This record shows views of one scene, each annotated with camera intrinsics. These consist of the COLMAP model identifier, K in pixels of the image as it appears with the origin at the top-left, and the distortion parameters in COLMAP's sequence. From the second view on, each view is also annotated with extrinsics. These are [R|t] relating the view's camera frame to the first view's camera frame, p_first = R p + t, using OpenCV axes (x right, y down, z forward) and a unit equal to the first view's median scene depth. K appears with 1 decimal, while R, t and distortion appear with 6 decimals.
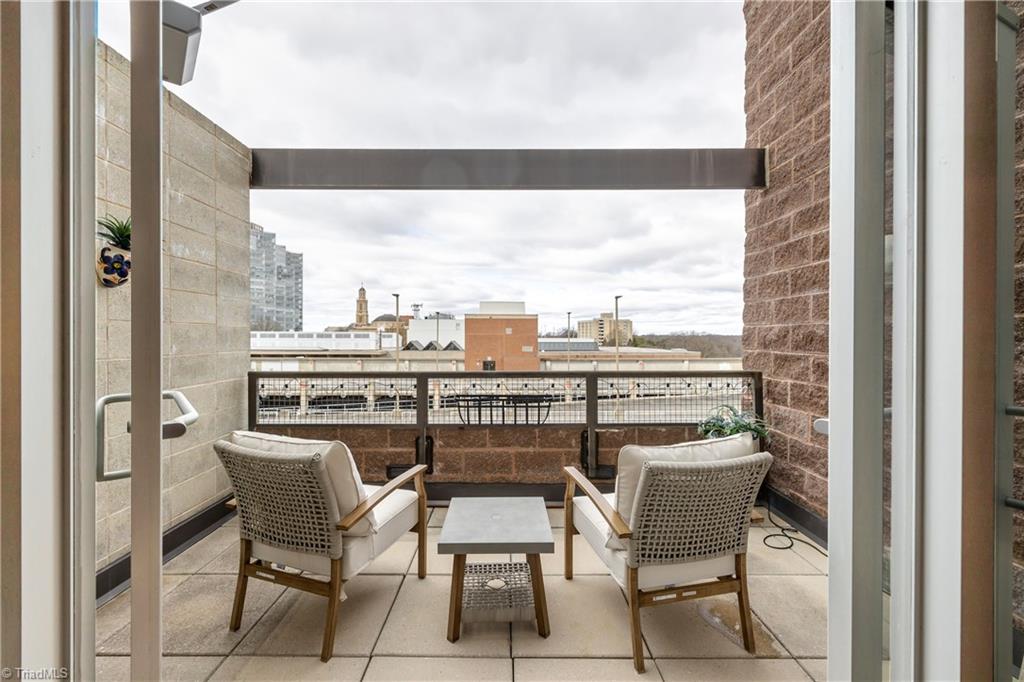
lens RADIAL K [[411.8, 0, 512.9], [0, 411.8, 338.4], [0, 0, 1]] dist [-0.001812, -0.000043]
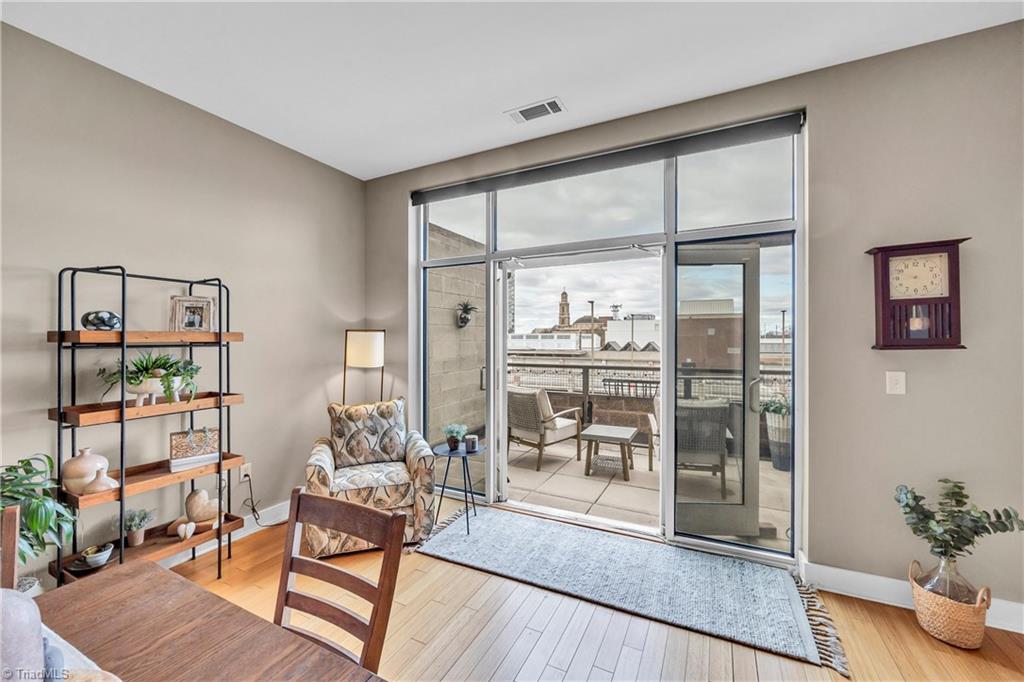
lens RADIAL K [[411.8, 0, 509.0], [0, 411.8, 338.8], [0, 0, 1]] dist [-0.001812, -0.000043]
pose [[0.884588, -0.004326, -0.466353, 0.014813], [0.004495, 0.999990, -0.000749, -0.001575], [0.466351, -0.001433, 0.884599, -0.034292]]
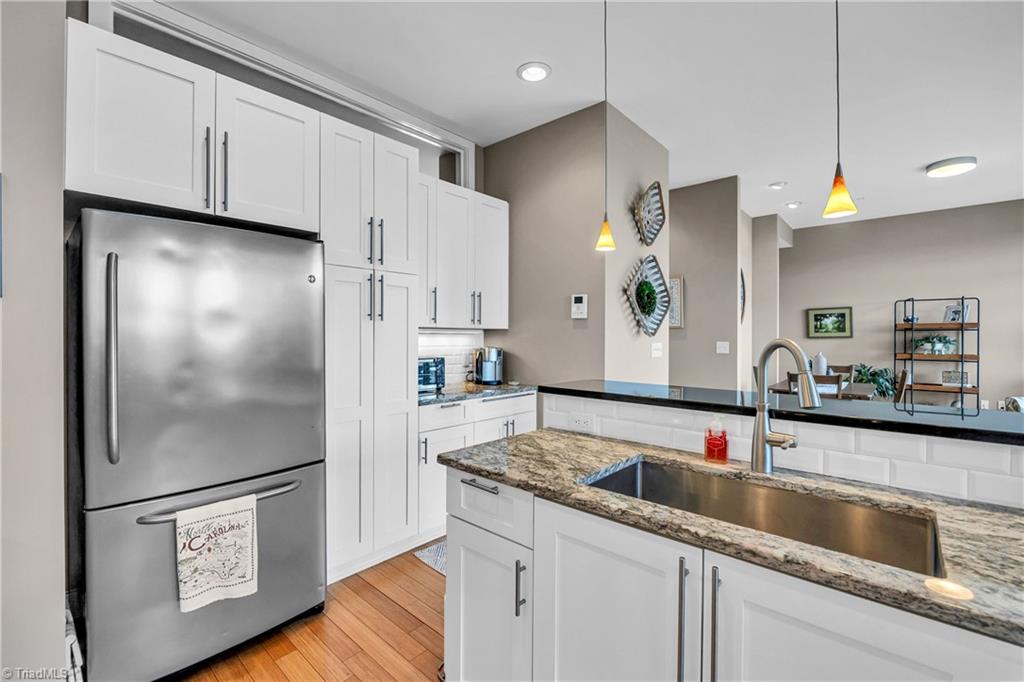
lens RADIAL K [[445.0, 0, 505.5], [0, 445.0, 333.7], [0, 0, 1]] dist [-0.012895, 0.000268]
pose [[-0.675178, -0.008141, -0.737610, 0.085048], [-0.005714, 0.999967, -0.005807, 0.000423], [0.737633, 0.000294, -0.675202, -0.022011]]
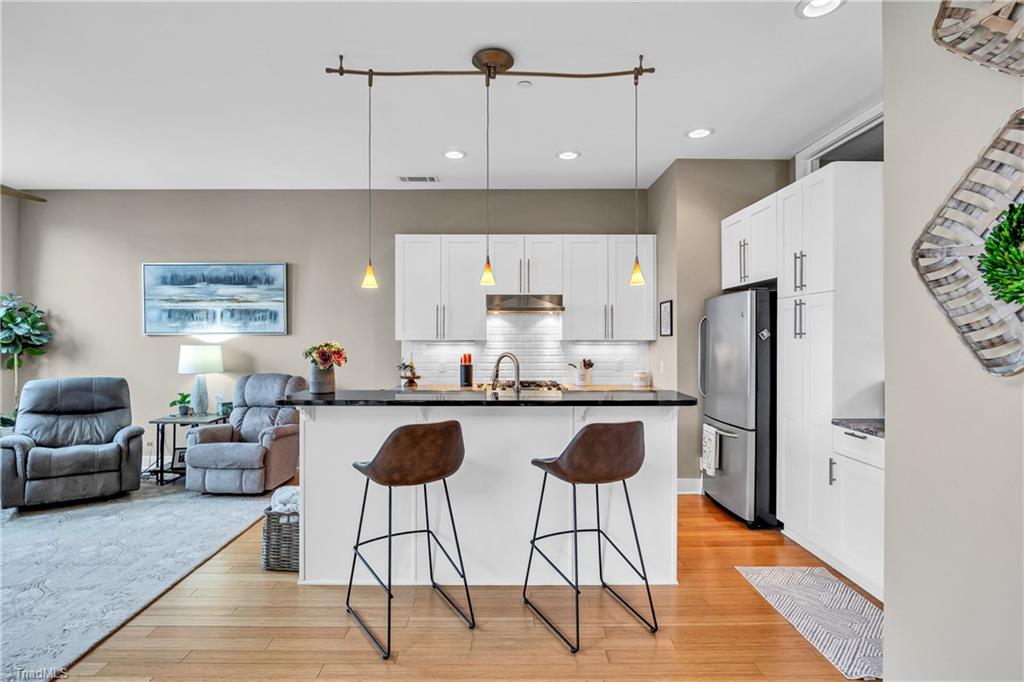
lens RADIAL K [[510.1, 0, 505.8], [0, 510.1, 339.4], [0, 0, 1]] dist [-0.010995, 0.000296]
pose [[0.001461, -0.006177, 0.999980, 0.020967], [0.001220, 0.999980, 0.006176, -0.000942], [-0.999998, 0.001211, 0.001468, -0.025897]]
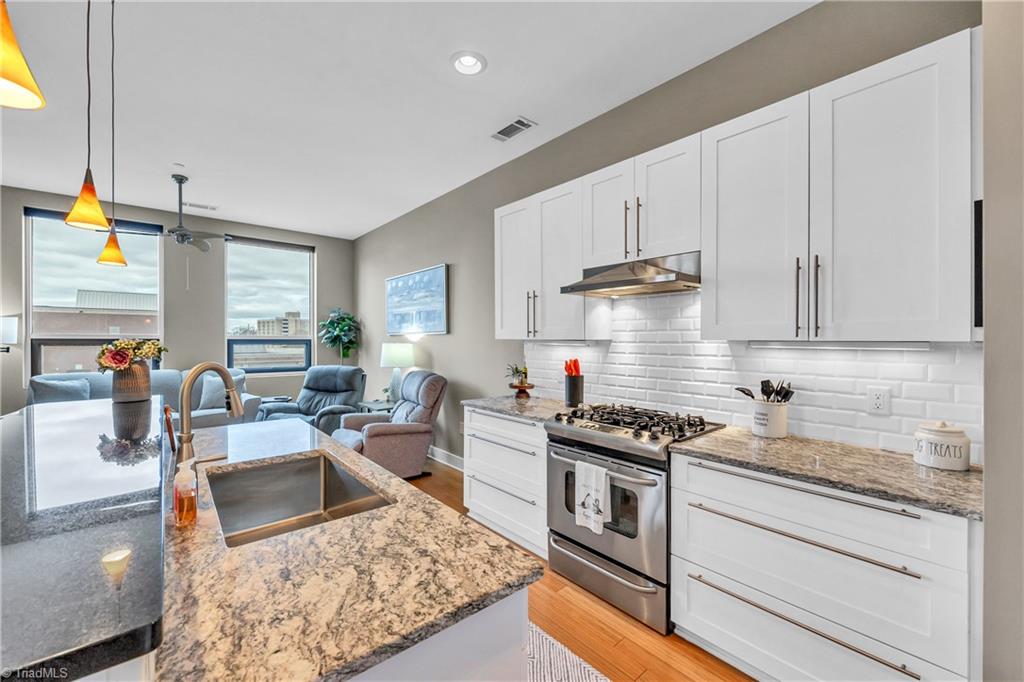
lens RADIAL K [[411.8, 0, 503.9], [0, 411.8, 339.3], [0, 0, 1]] dist [-0.001812, -0.000043]
pose [[0.771752, -0.002374, 0.635919, 0.063074], [0.001807, 0.999997, 0.001540, -0.000482], [-0.635921, -0.000040, 0.771754, -0.047183]]
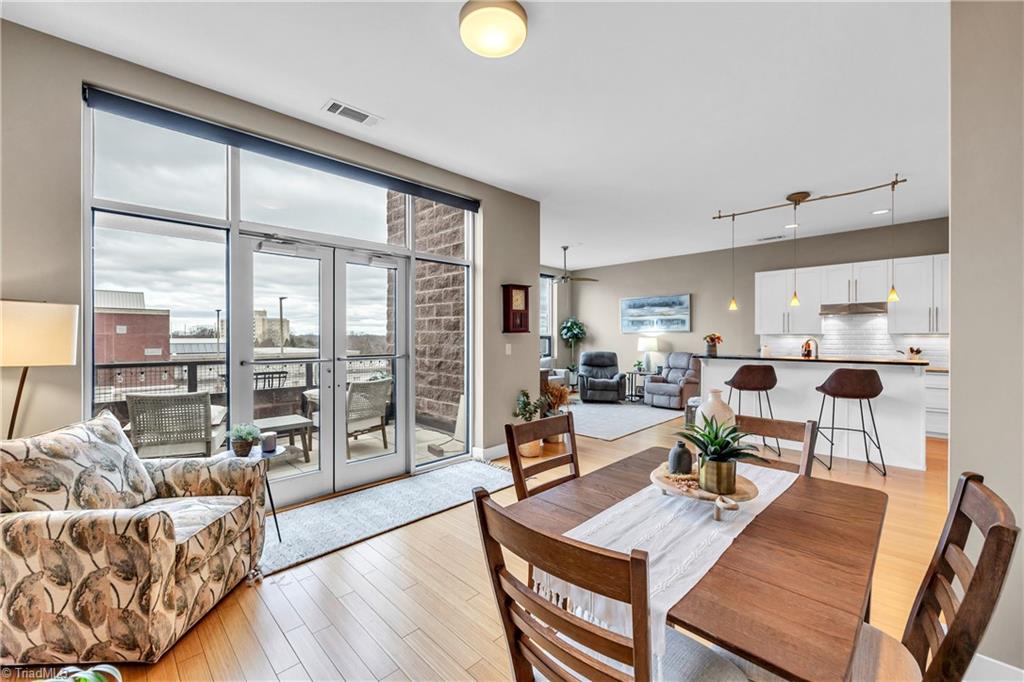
lens RADIAL K [[411.8, 0, 505.0], [0, 411.8, 340.1], [0, 0, 1]] dist [-0.001812, -0.000043]
pose [[0.720694, -0.009134, 0.693193, -0.019628], [0.005346, 0.999957, 0.007619, -0.000094], [-0.693233, -0.001785, 0.720712, -0.039981]]
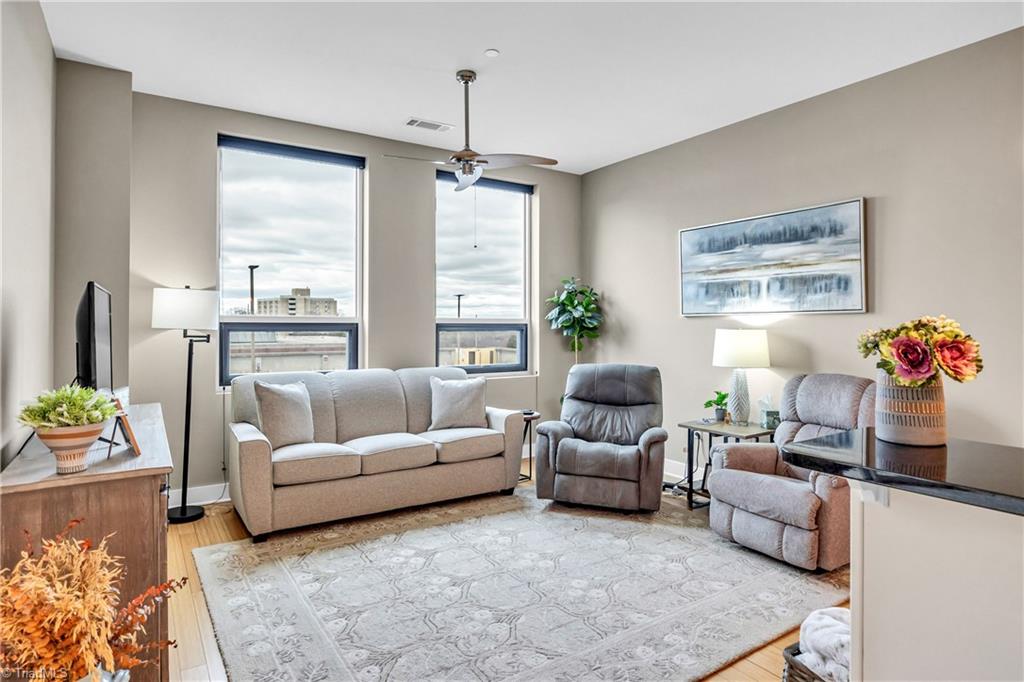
lens RADIAL K [[572.0, 0, 503.5], [0, 572.0, 317.5], [0, 0, 1]] dist [-0.016669, 0.000254]
pose [[0.847132, 0.002650, 0.531376, 0.040335], [0.003591, 0.999936, -0.010712, -0.000384], [-0.531370, 0.010982, 0.847069, -0.019908]]
